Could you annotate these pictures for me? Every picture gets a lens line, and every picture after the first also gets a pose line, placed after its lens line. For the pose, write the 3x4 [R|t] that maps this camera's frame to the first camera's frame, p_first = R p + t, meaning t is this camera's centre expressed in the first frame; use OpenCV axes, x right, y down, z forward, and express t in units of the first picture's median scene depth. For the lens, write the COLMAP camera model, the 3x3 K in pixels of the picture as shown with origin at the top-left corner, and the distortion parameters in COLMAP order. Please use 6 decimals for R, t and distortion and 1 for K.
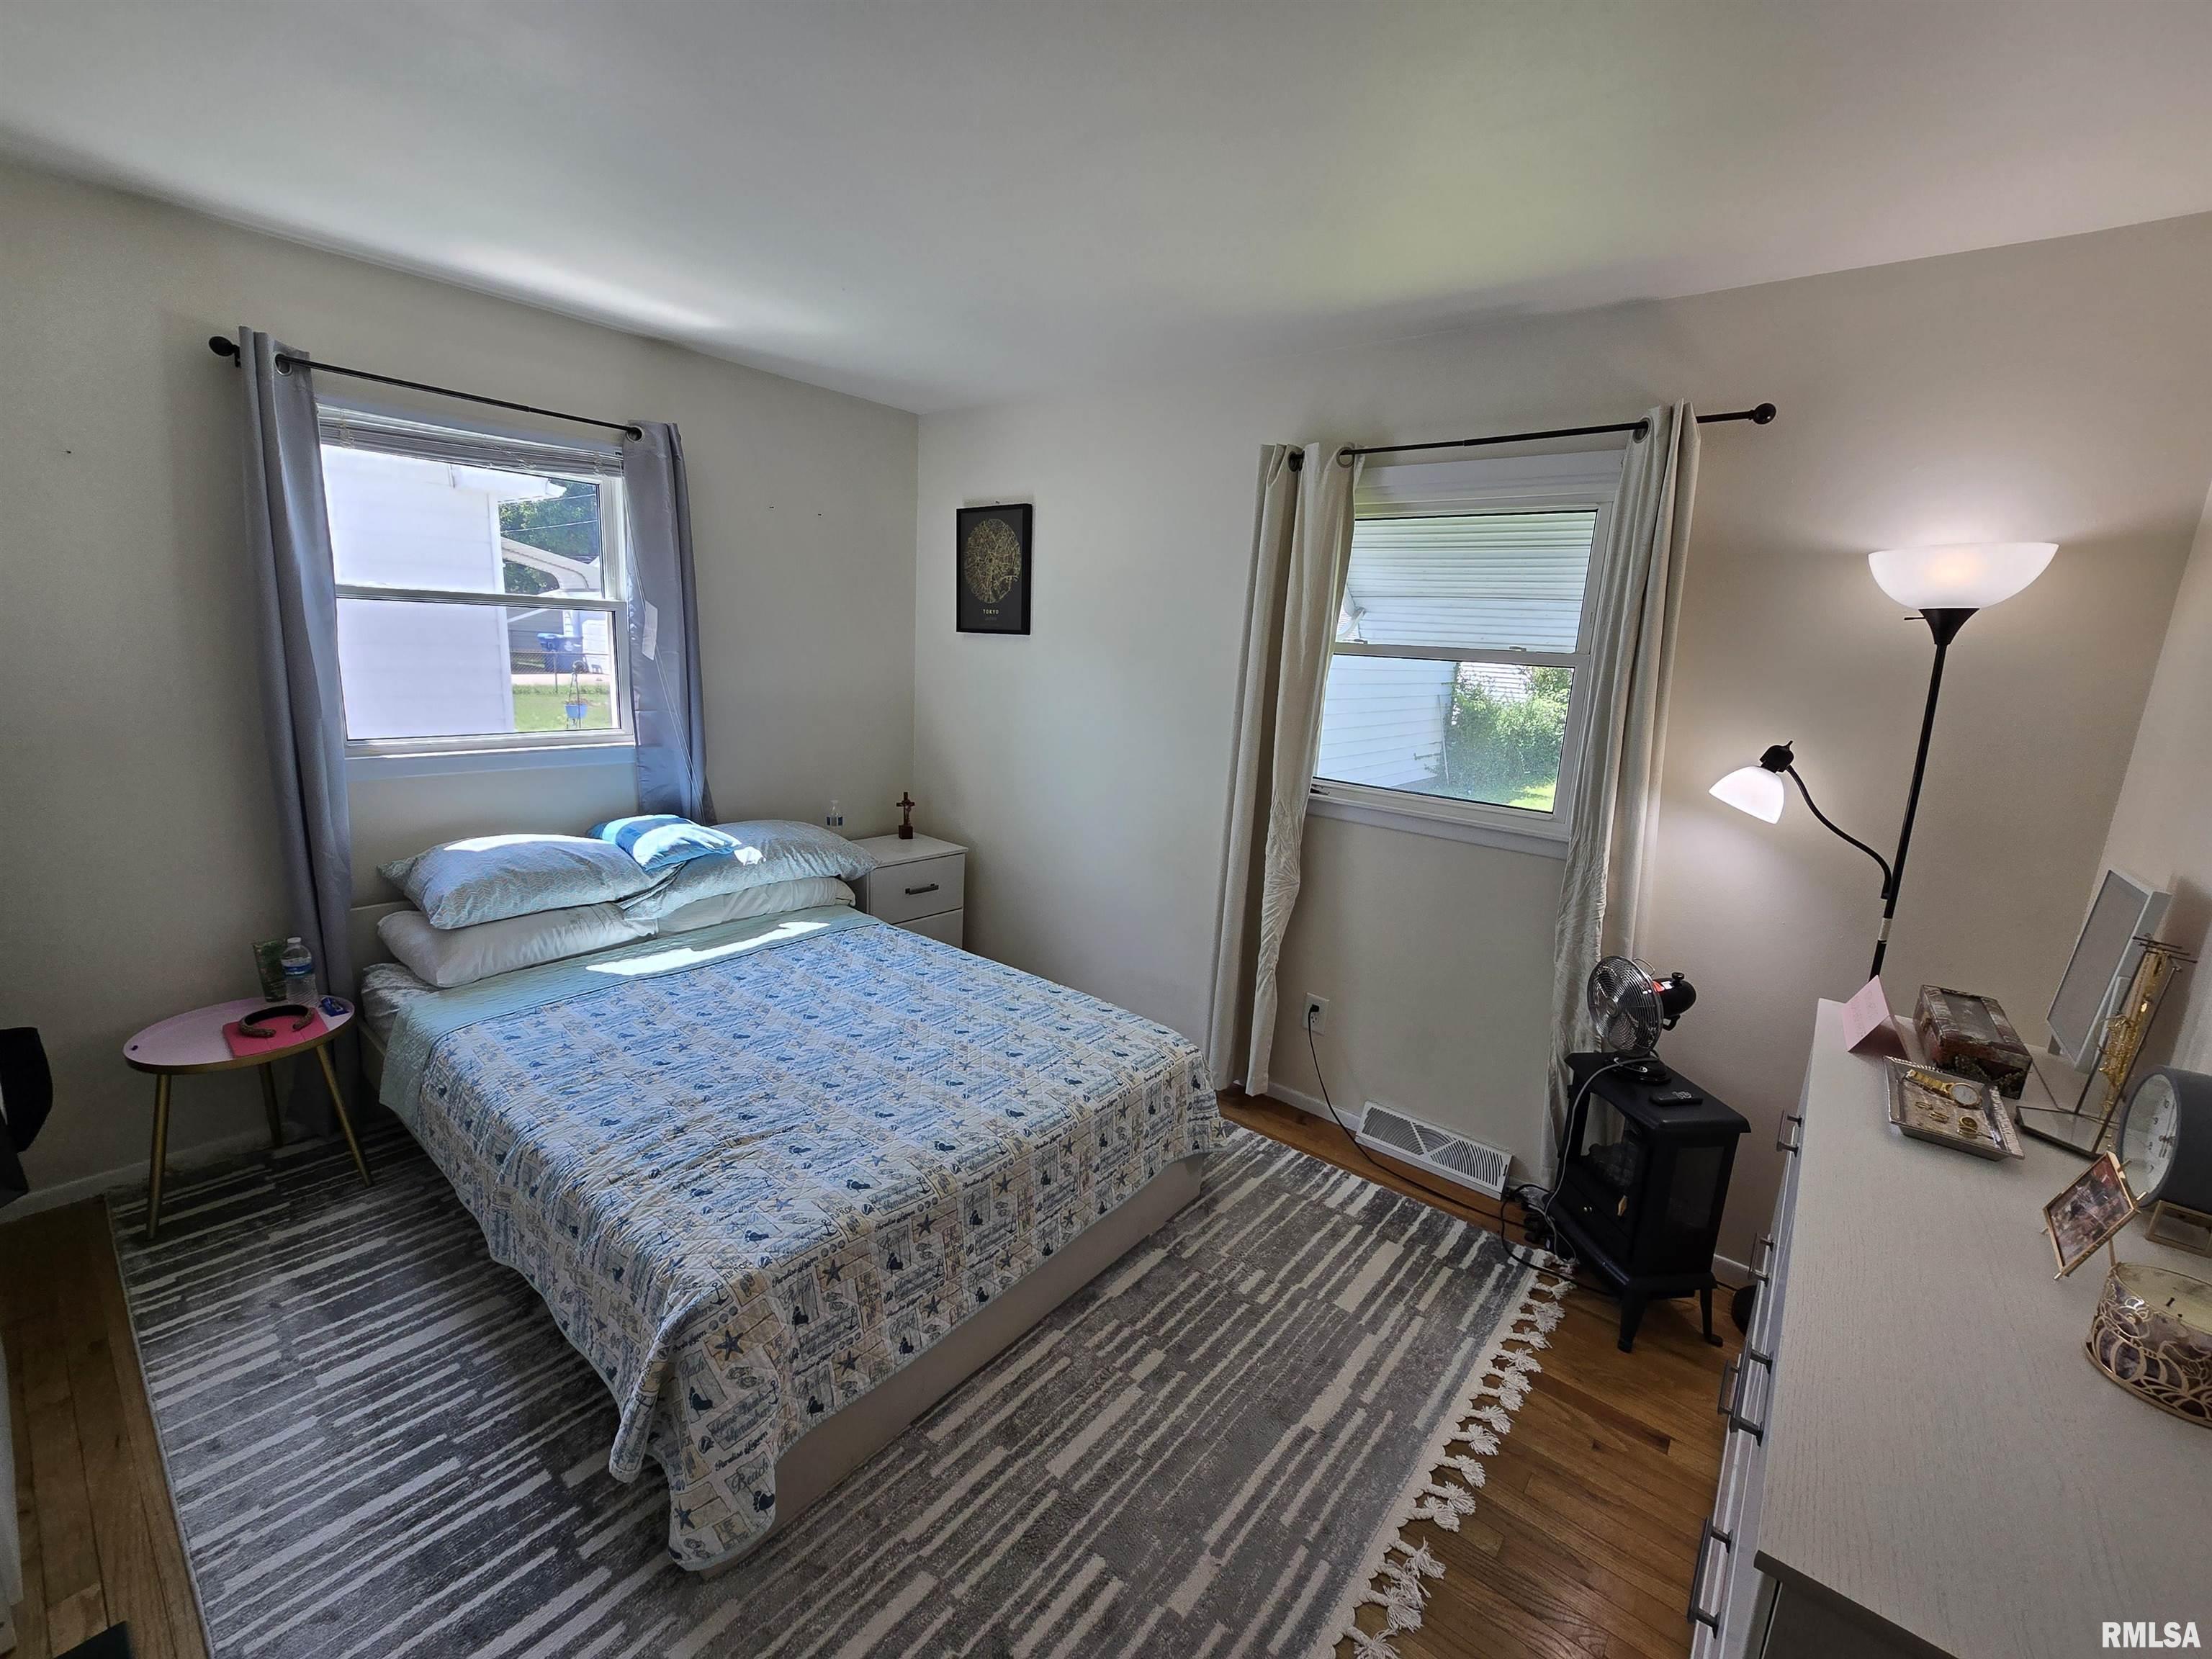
lens RADIAL K [[905.4, 0, 1110.9], [0, 905.4, 828.5], [0, 0, 1]] dist [-0.003463, -0.000583]
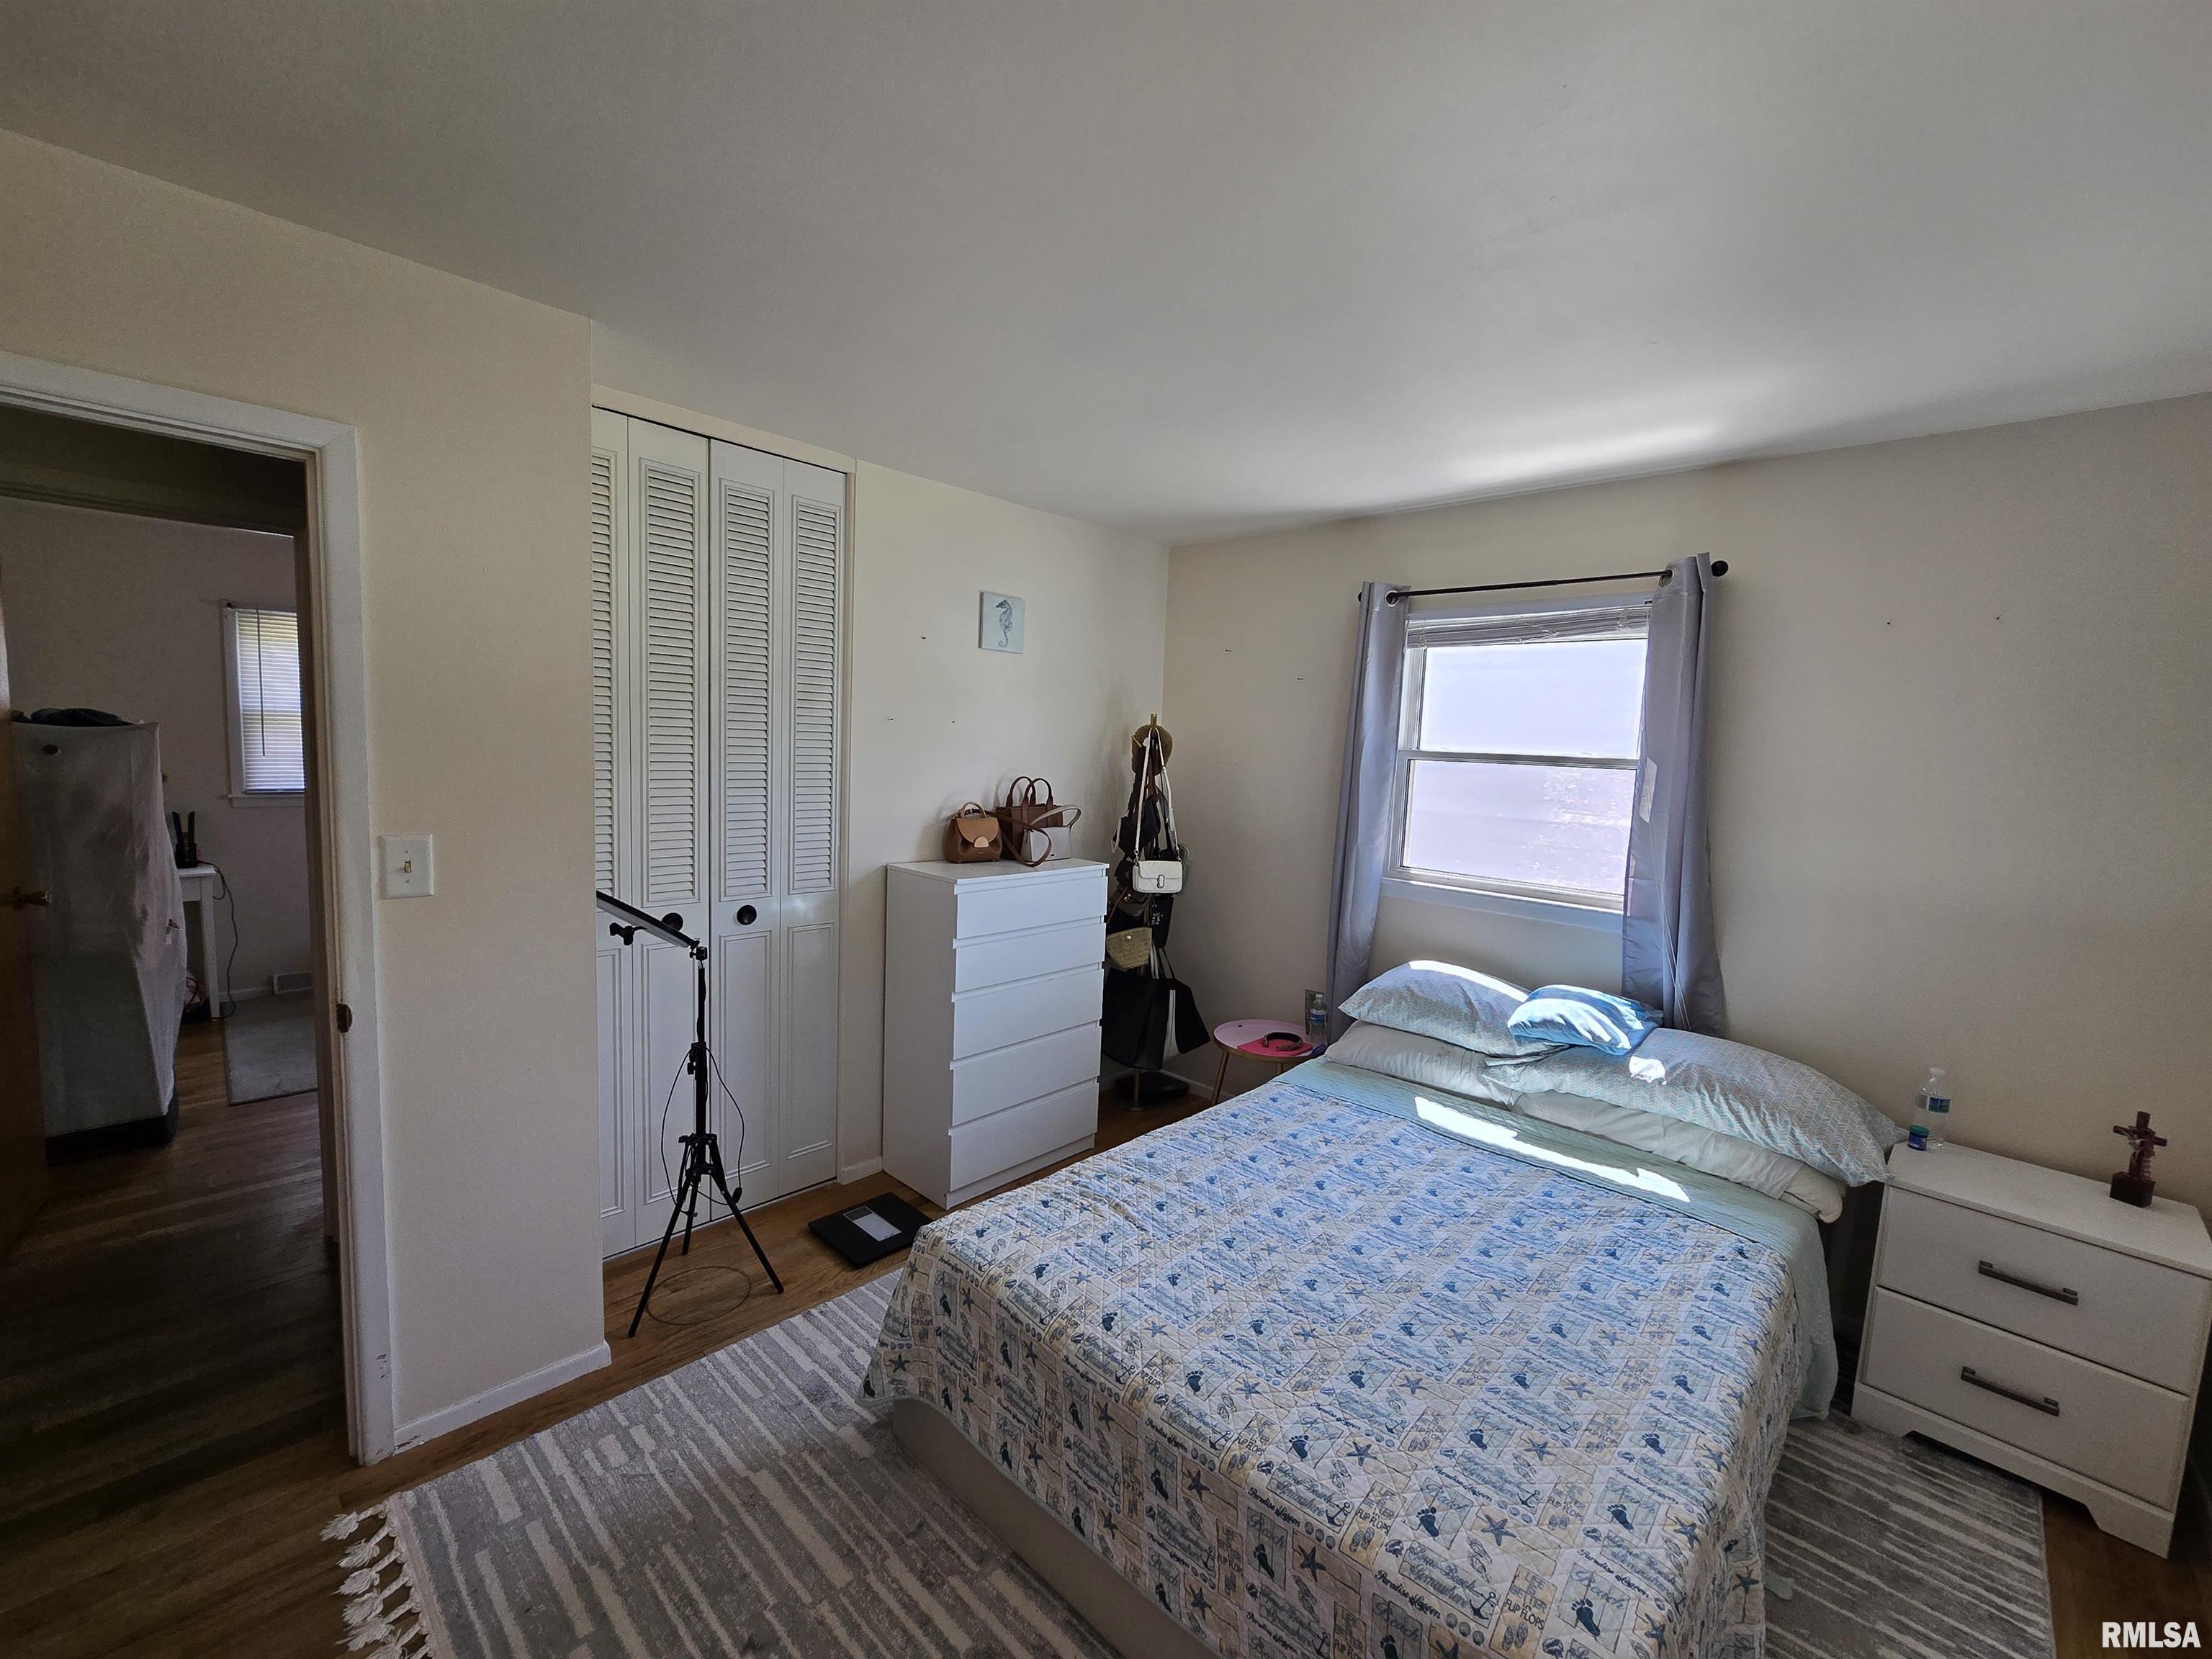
lens RADIAL K [[905.4, 0, 1110.9], [0, 905.4, 828.5], [0, 0, 1]] dist [-0.003463, -0.000583]
pose [[-0.067401, 0.041925, -0.996845, 0.480321], [-0.251935, 0.966025, 0.057663, -0.119161], [0.965394, 0.255027, -0.054549, 0.650240]]
